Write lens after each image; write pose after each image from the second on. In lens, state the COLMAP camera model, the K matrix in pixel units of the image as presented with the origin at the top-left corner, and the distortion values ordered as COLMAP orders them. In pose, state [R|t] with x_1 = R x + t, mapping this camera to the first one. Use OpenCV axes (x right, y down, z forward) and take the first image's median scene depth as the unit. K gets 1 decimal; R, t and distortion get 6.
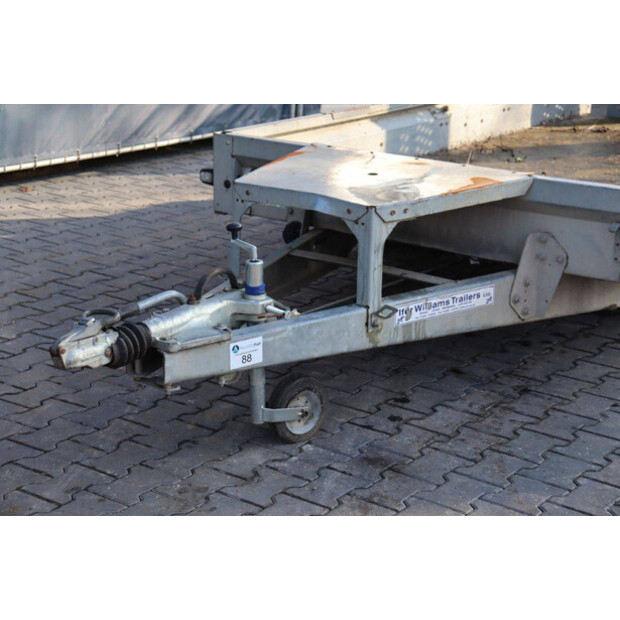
lens RADIAL K [[1238.4, 0, 310.0], [0, 1238.4, 310.0], [0, 0, 1]] dist [0.268183, 0.257194]
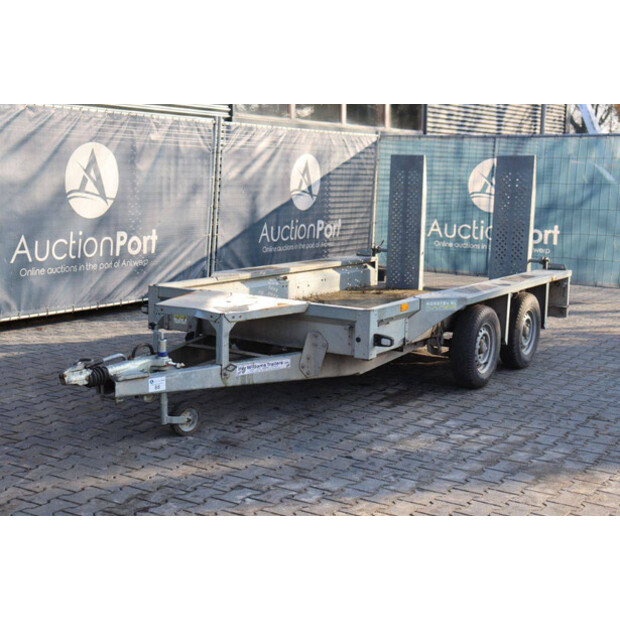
lens RADIAL K [[935.0, 0, 310.0], [0, 935.0, 310.0], [0, 0, 1]] dist [0.083869, 0.073443]
pose [[0.997669, -0.002570, 0.068194, 0.084424], [0.012814, 0.988572, -0.150203, 0.134584], [-0.067028, 0.150727, 0.986300, -0.485369]]
